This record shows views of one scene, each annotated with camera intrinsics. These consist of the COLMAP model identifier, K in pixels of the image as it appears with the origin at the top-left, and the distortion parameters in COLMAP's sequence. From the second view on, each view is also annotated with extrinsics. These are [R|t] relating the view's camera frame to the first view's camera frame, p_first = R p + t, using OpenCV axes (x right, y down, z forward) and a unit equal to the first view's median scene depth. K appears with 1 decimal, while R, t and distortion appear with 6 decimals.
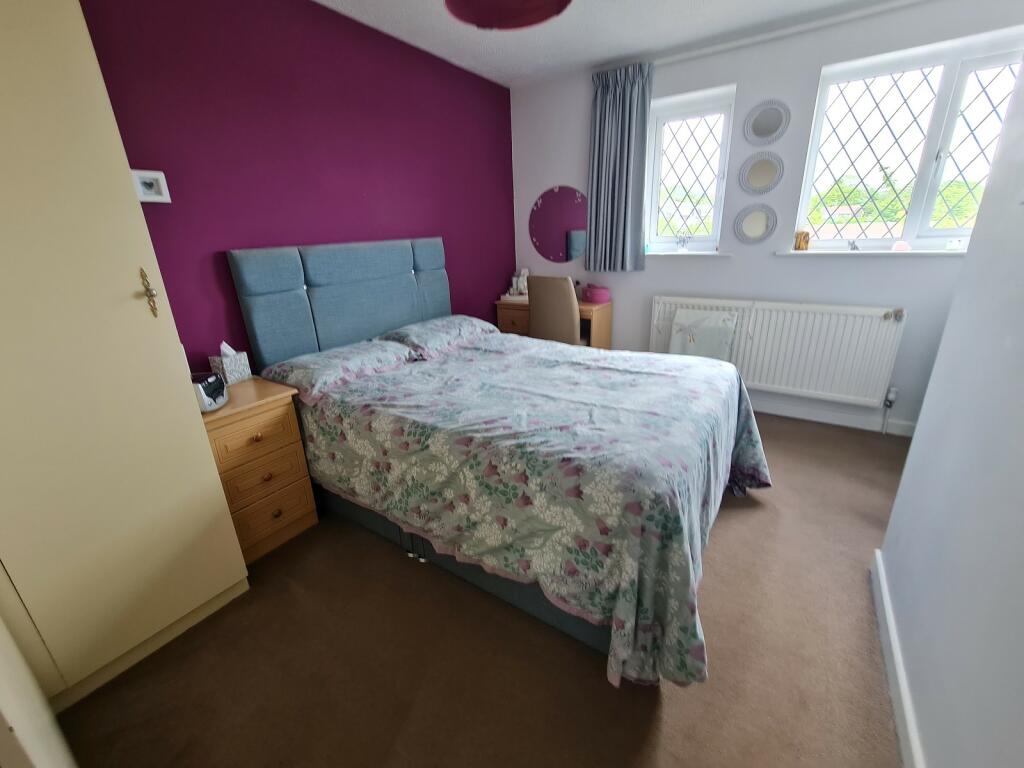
lens RADIAL K [[424.0, 0, 510.6], [0, 424.0, 383.0], [0, 0, 1]] dist [-0.014339, 0.005735]
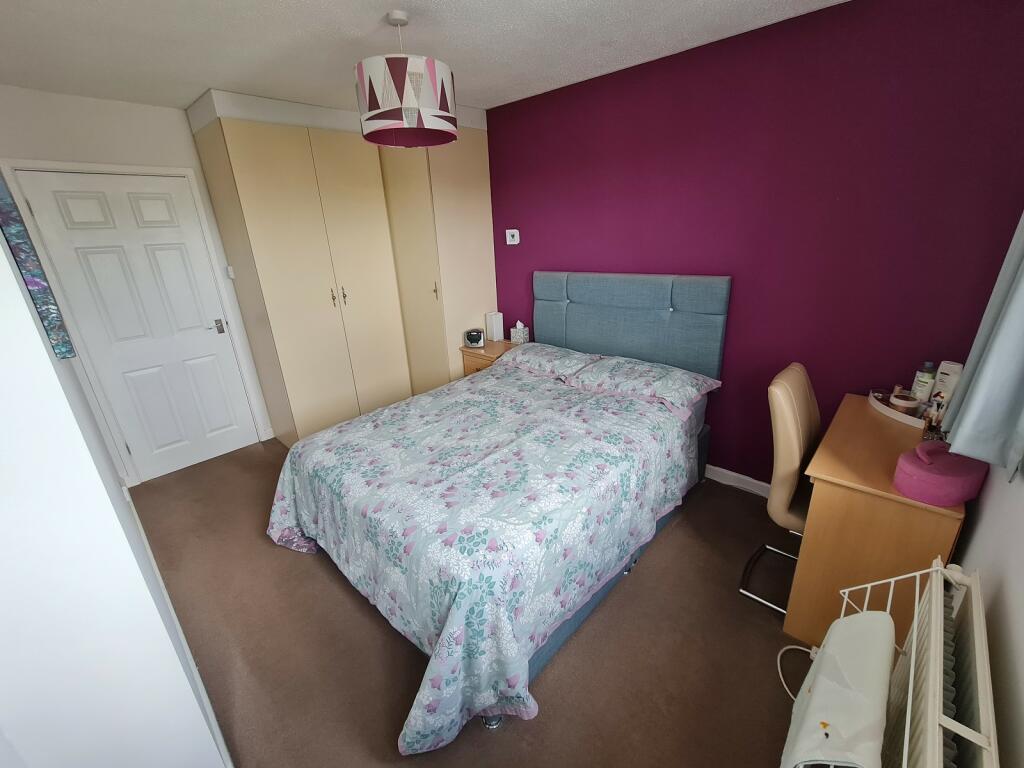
lens RADIAL K [[424.0, 0, 510.6], [0, 424.0, 383.0], [0, 0, 1]] dist [-0.014339, 0.005735]
pose [[-0.169651, 0.384689, -0.907322, 1.045038], [-0.275590, 0.865418, 0.418452, -0.599604], [0.946187, 0.321039, -0.040802, 1.100858]]
